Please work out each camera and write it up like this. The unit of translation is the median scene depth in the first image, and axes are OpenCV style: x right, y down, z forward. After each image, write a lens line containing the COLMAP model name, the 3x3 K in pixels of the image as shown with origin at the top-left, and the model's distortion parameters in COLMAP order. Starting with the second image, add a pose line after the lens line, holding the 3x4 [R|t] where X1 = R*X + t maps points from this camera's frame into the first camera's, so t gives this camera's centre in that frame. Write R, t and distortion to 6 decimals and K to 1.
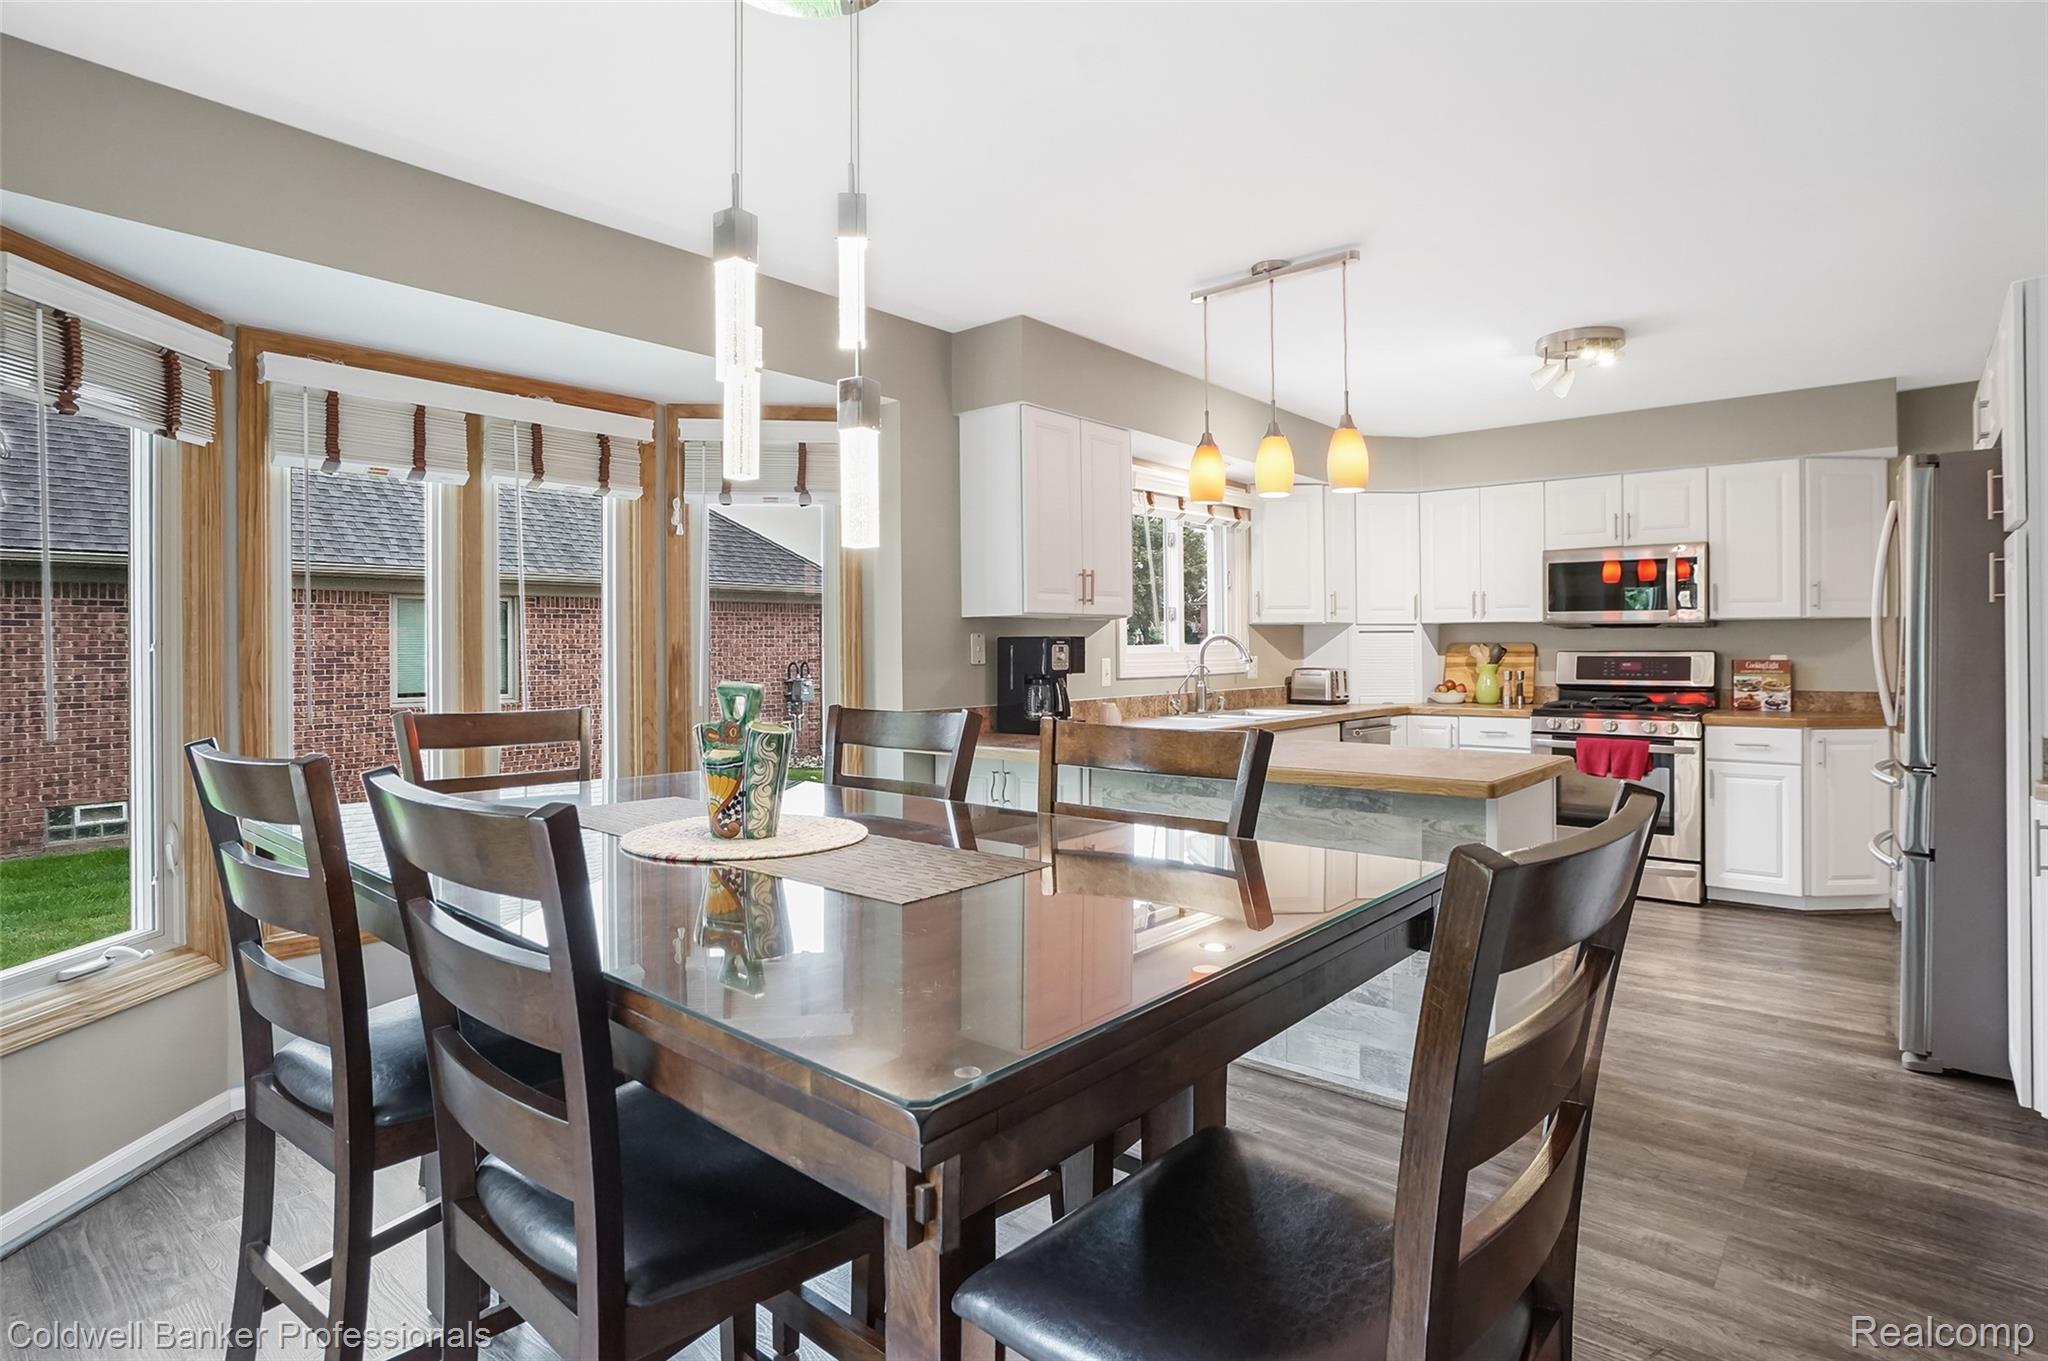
lens RADIAL K [[1056.3, 0, 1000.3], [0, 1056.3, 649.4], [0, 0, 1]] dist [-0.052070, 0.025908]
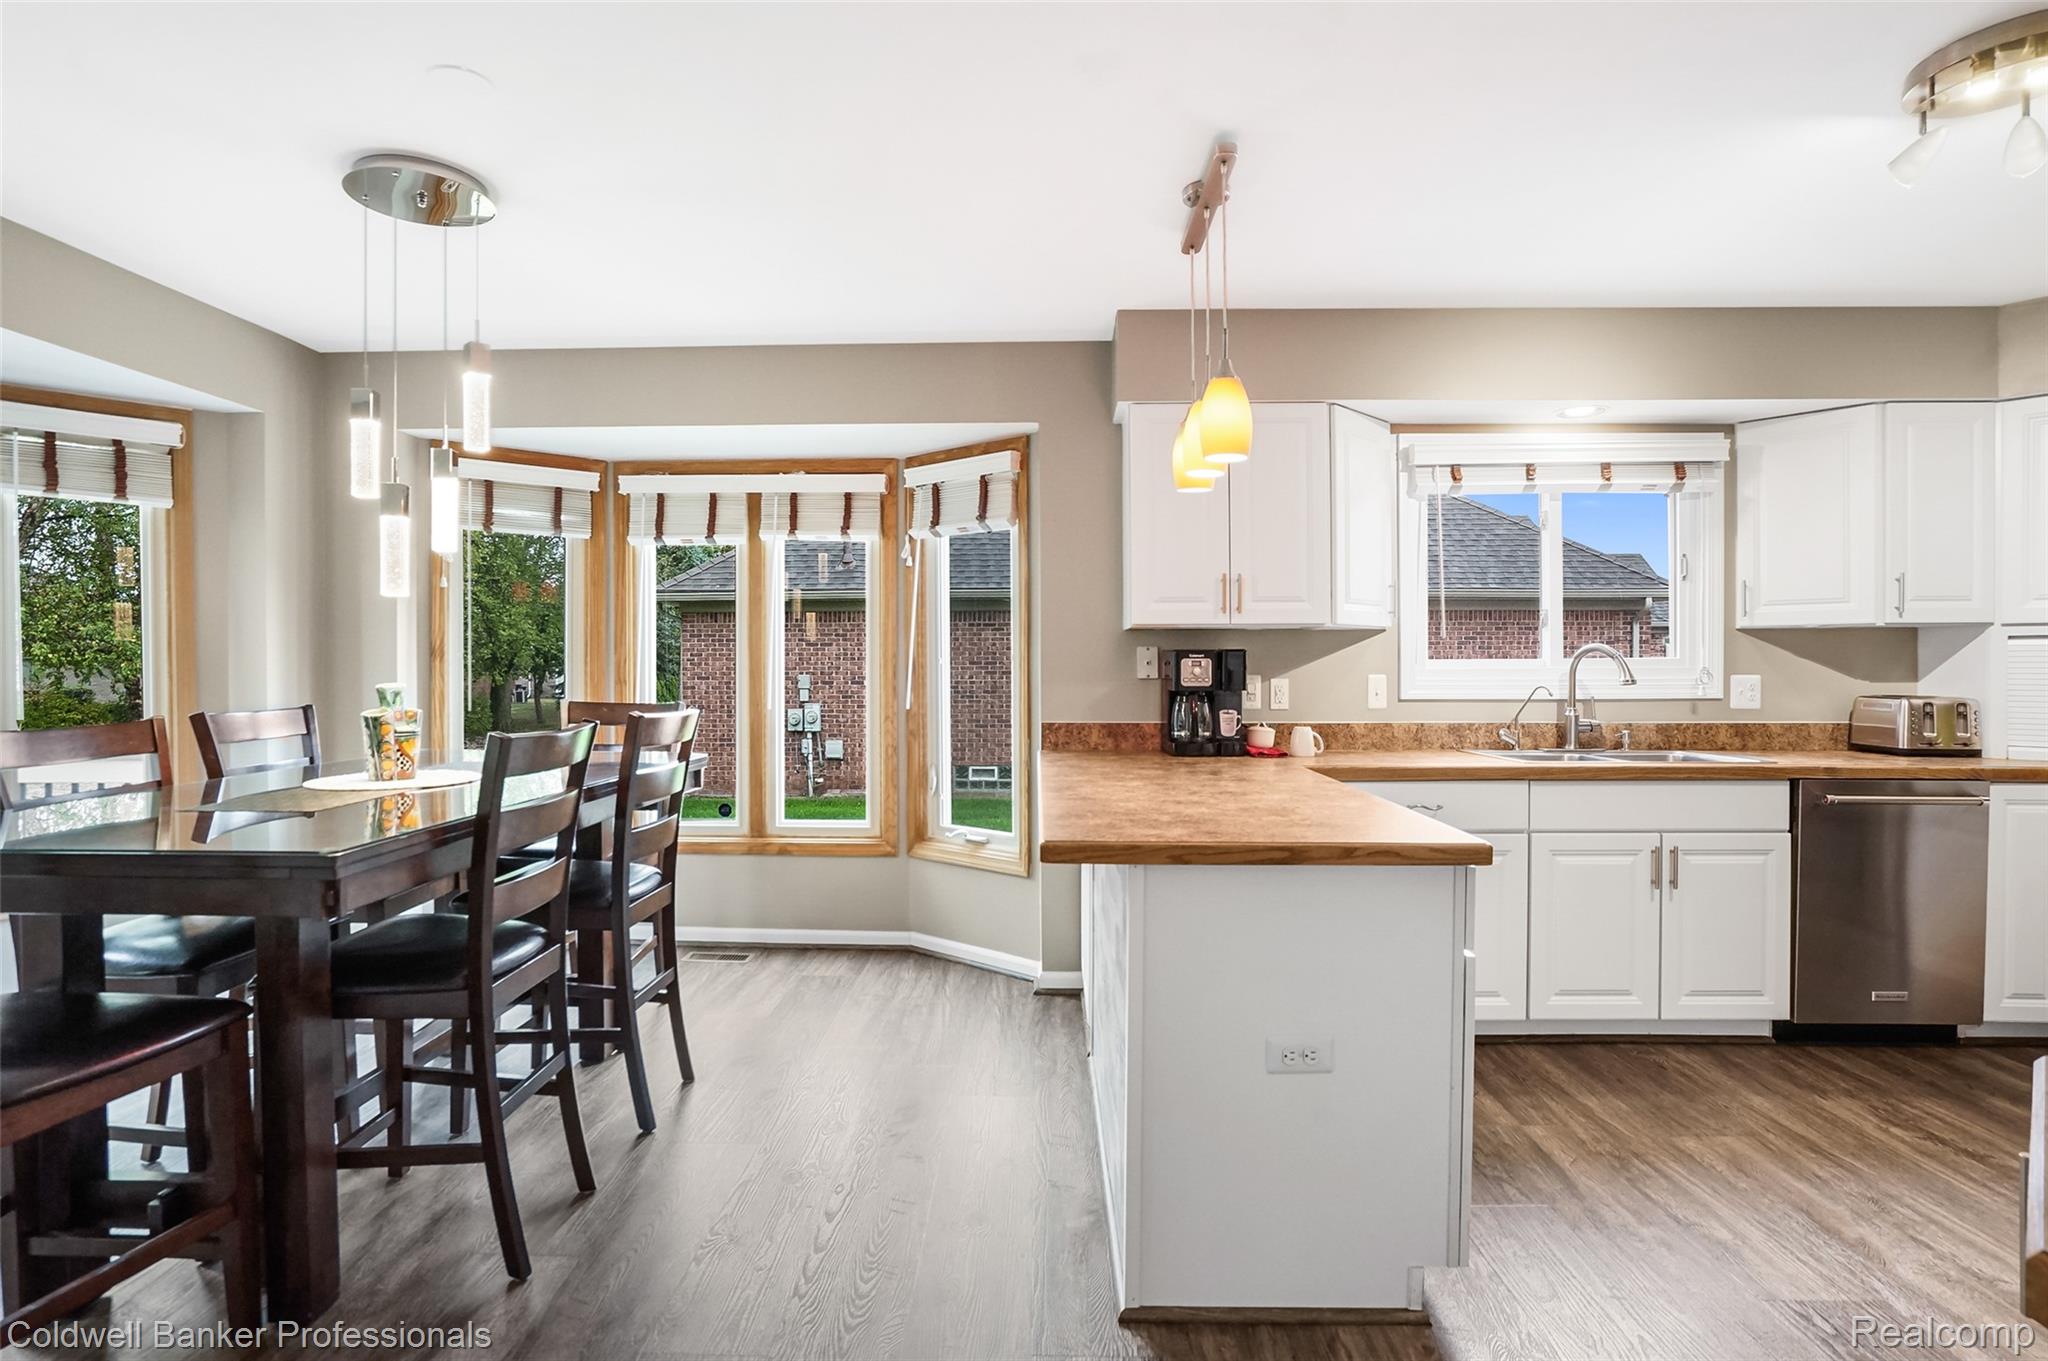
lens RADIAL K [[1056.3, 0, 1011.6], [0, 1056.3, 665.5], [0, 0, 1]] dist [-0.052070, 0.025908]
pose [[0.635148, 0.010930, -0.772313, 0.505278], [-0.004157, 0.999934, 0.010732, -0.005793], [0.772380, -0.003606, 0.635151, 0.229873]]
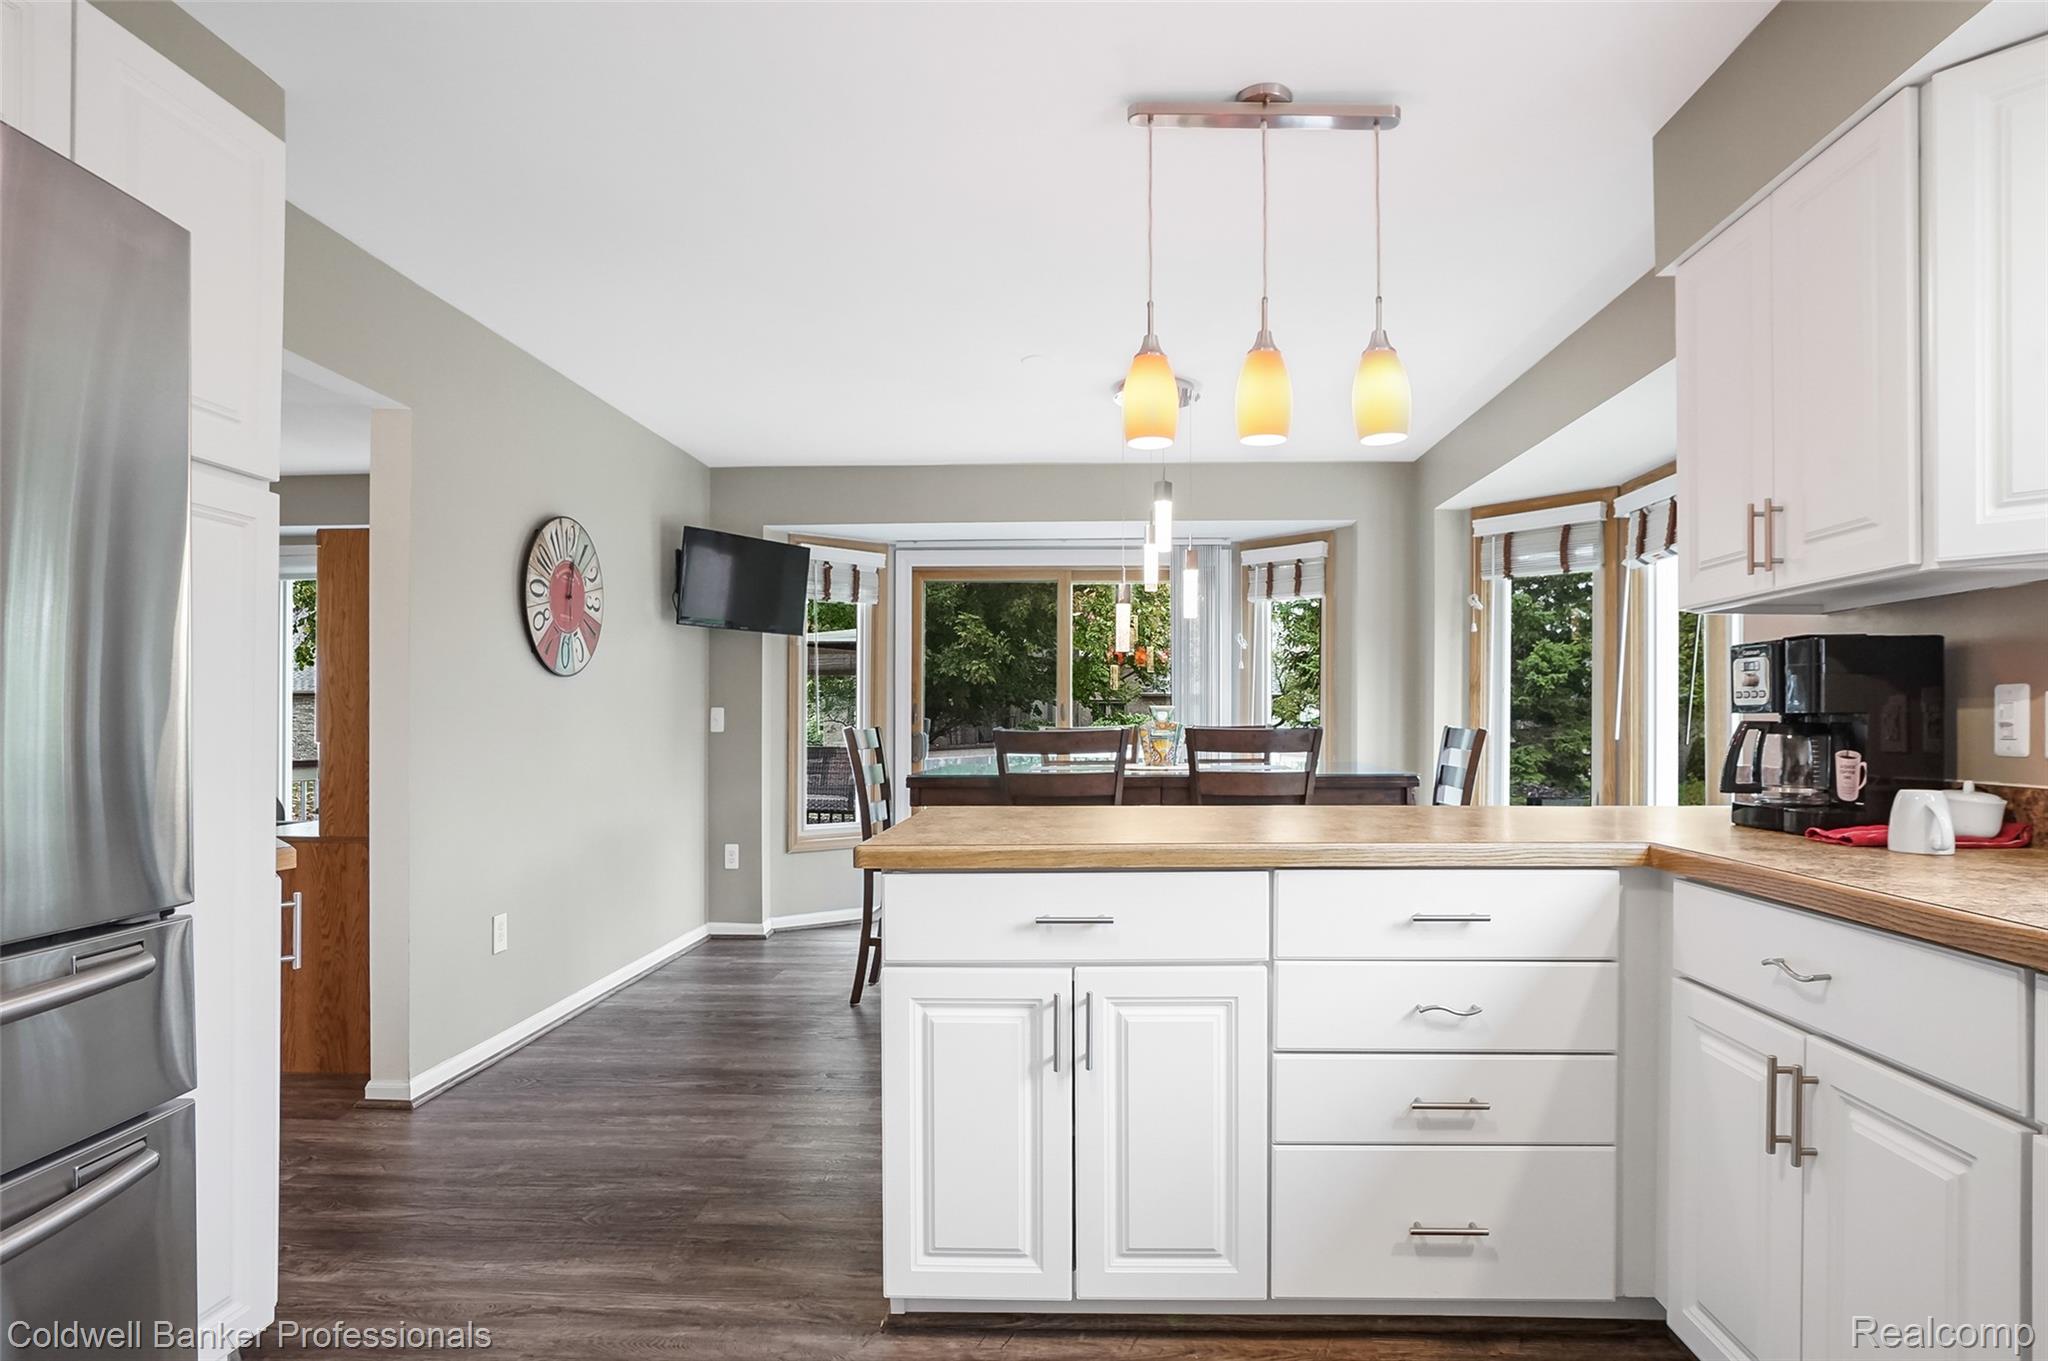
lens RADIAL K [[1056.3, 0, 1090.5], [0, 1056.3, 723.3], [0, 0, 1]] dist [-0.052070, 0.025908]
pose [[-0.753898, 0.009625, -0.656921, 0.494925], [0.005789, 0.999951, 0.008007, 0.017073], [0.656966, 0.002234, -0.753917, 0.901386]]
